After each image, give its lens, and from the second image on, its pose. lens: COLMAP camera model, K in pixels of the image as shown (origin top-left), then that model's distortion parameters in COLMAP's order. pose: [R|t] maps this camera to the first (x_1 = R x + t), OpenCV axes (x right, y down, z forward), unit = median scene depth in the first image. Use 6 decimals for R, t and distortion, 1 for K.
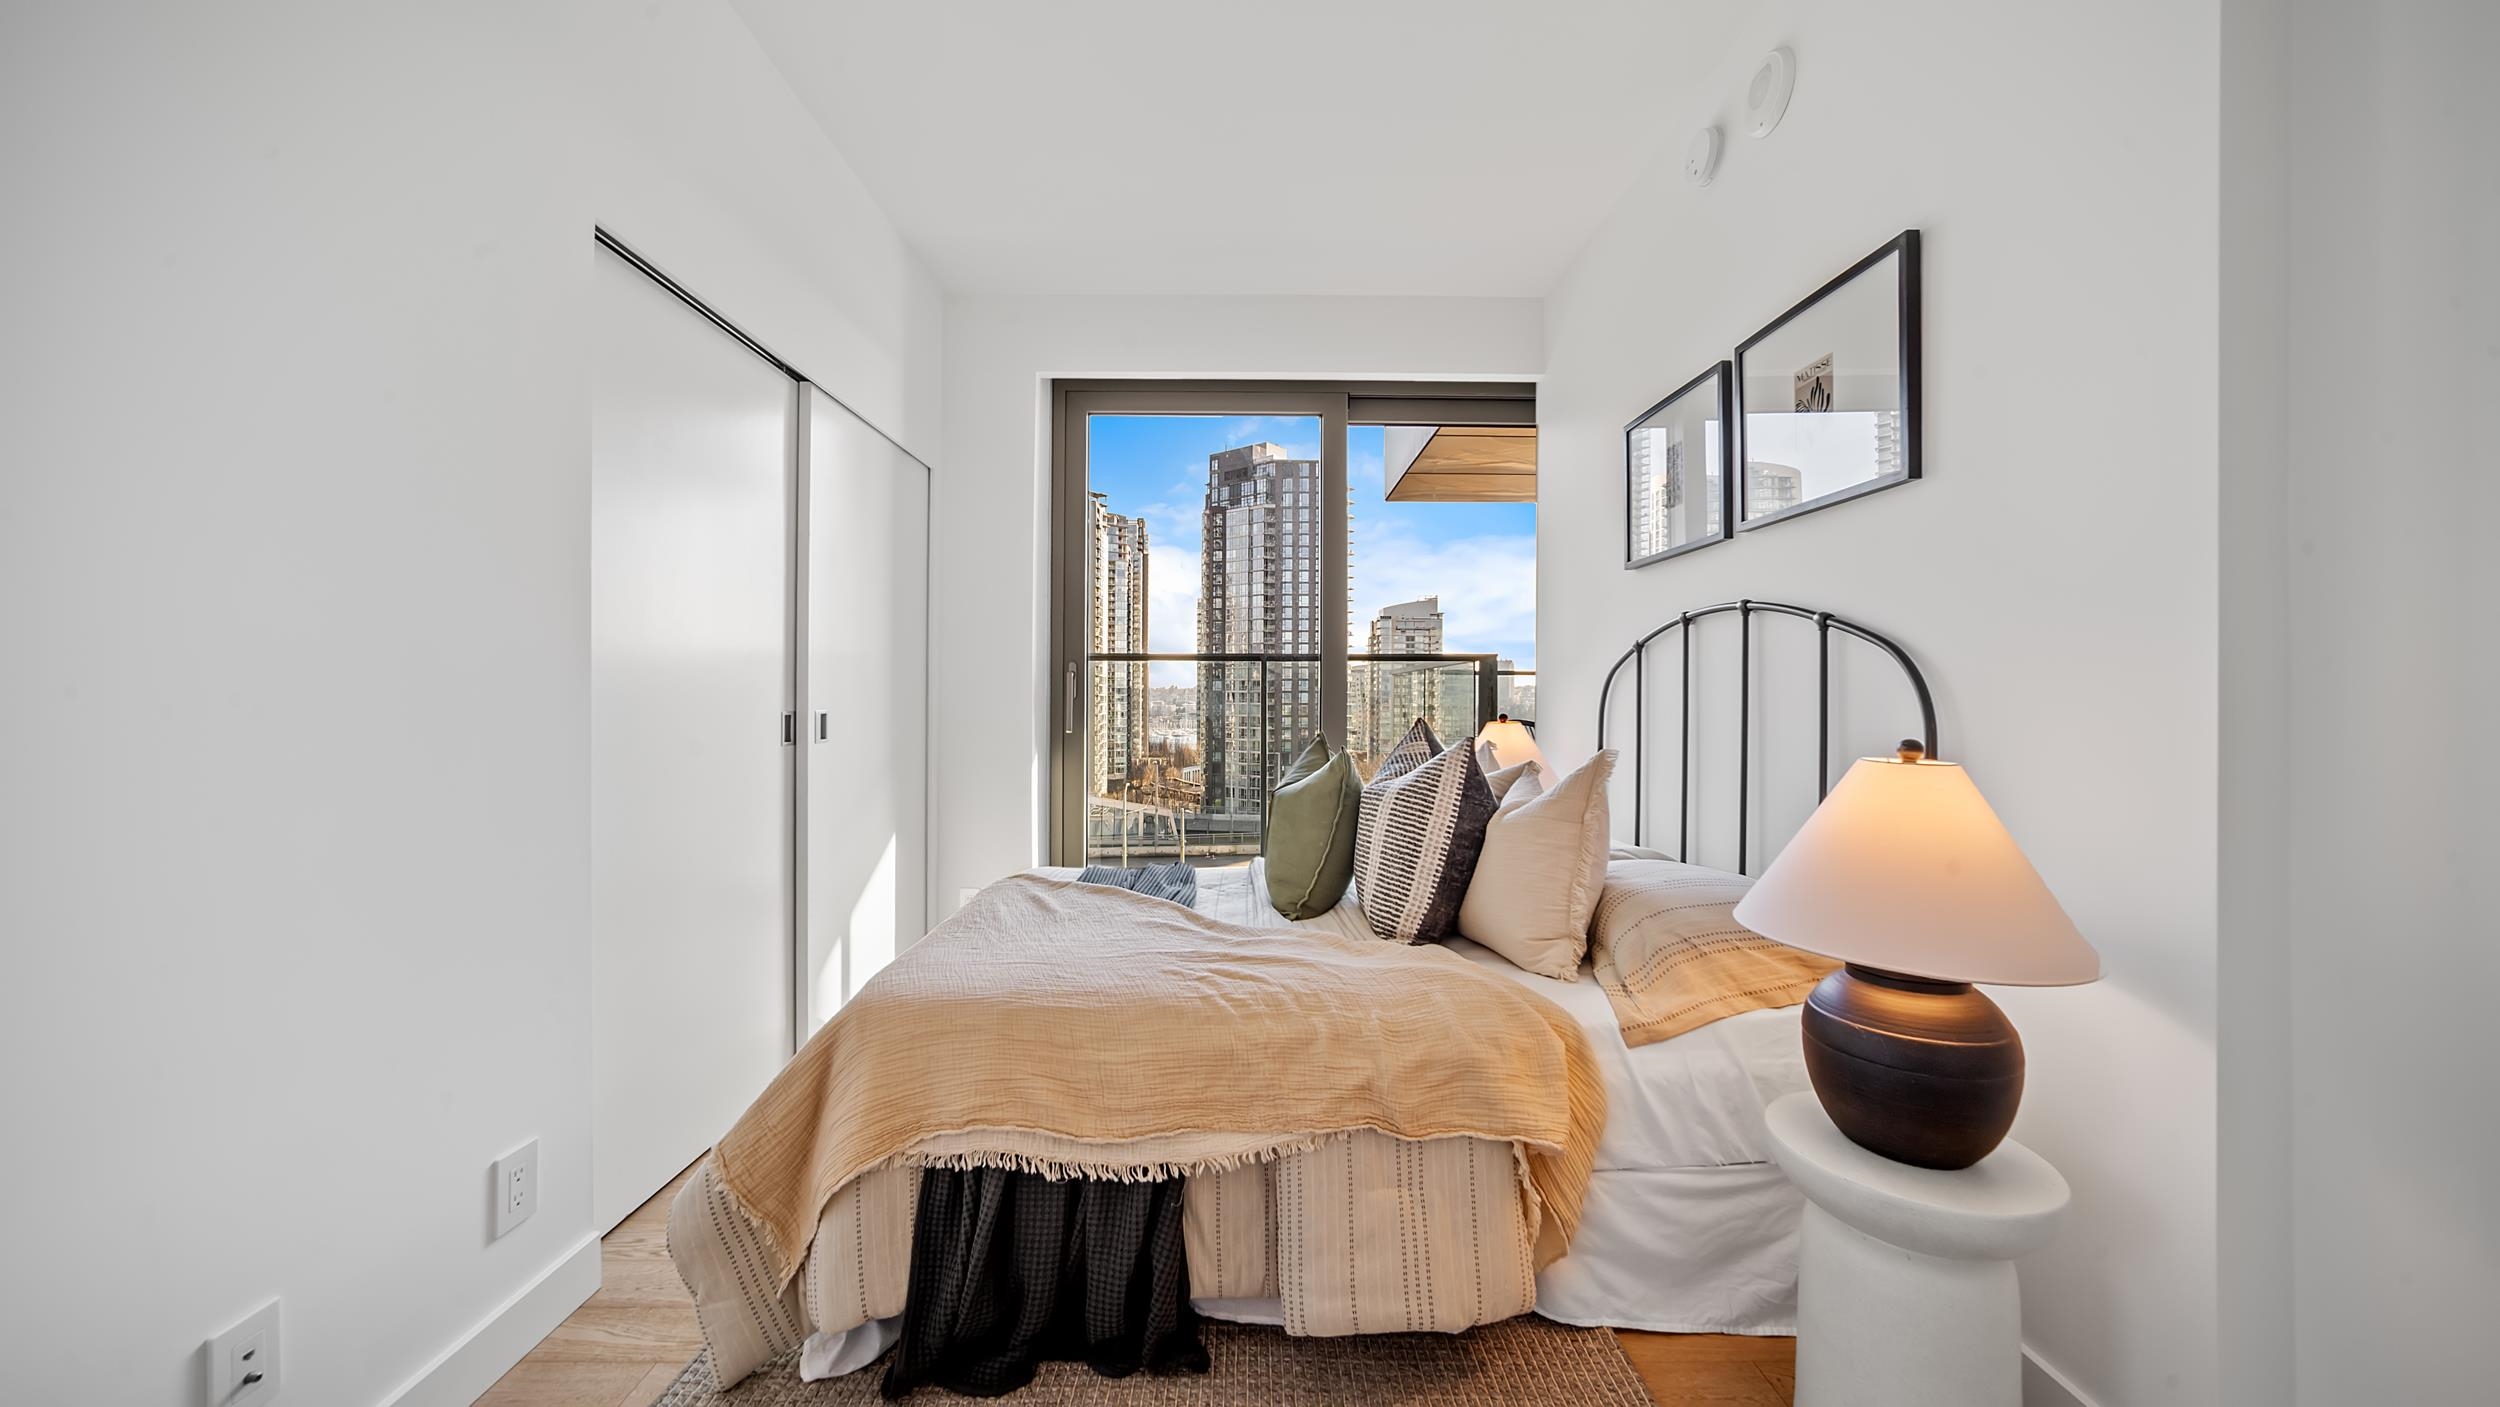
lens RADIAL K [[849.0, 0, 1253.5], [0, 849.0, 689.2], [0, 0, 1]] dist [-0.018168, 0.005939]
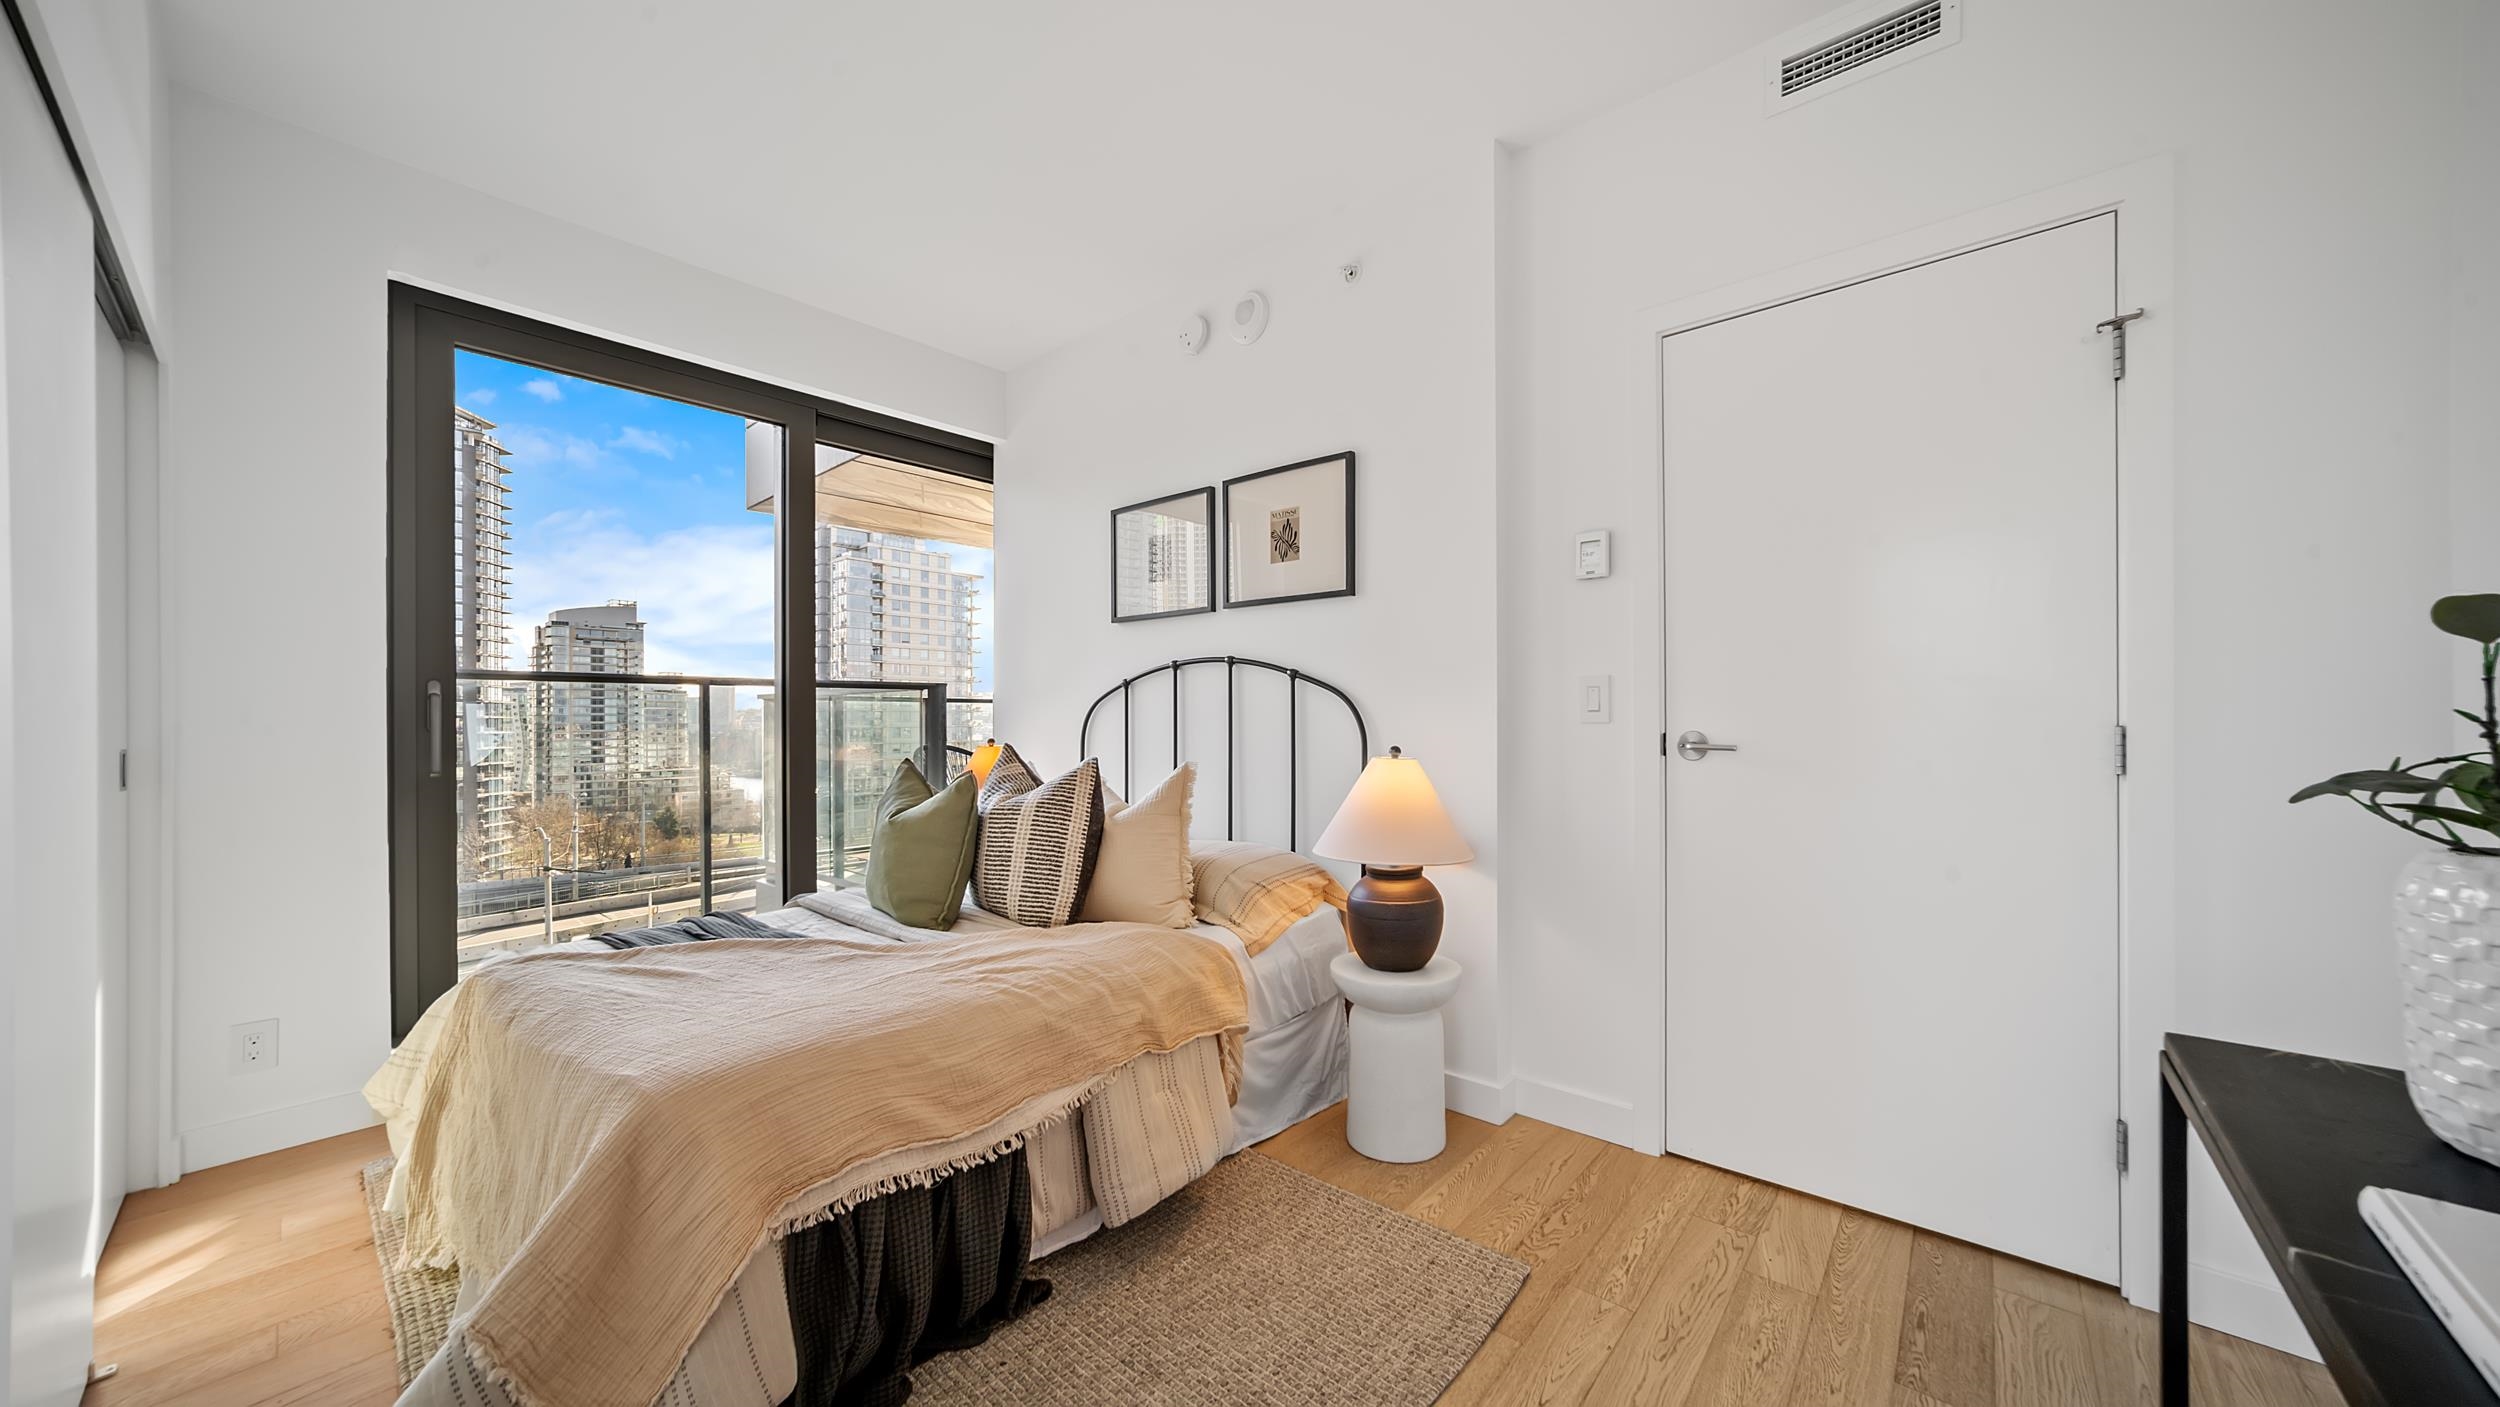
lens RADIAL K [[849.0, 0, 1234.8], [0, 849.0, 710.9], [0, 0, 1]] dist [-0.018168, 0.005939]
pose [[0.674576, 0.002817, 0.738200, -0.682688], [-0.000326, 0.999994, -0.003518, -0.007497], [-0.738205, 0.002133, 0.674573, 0.005676]]
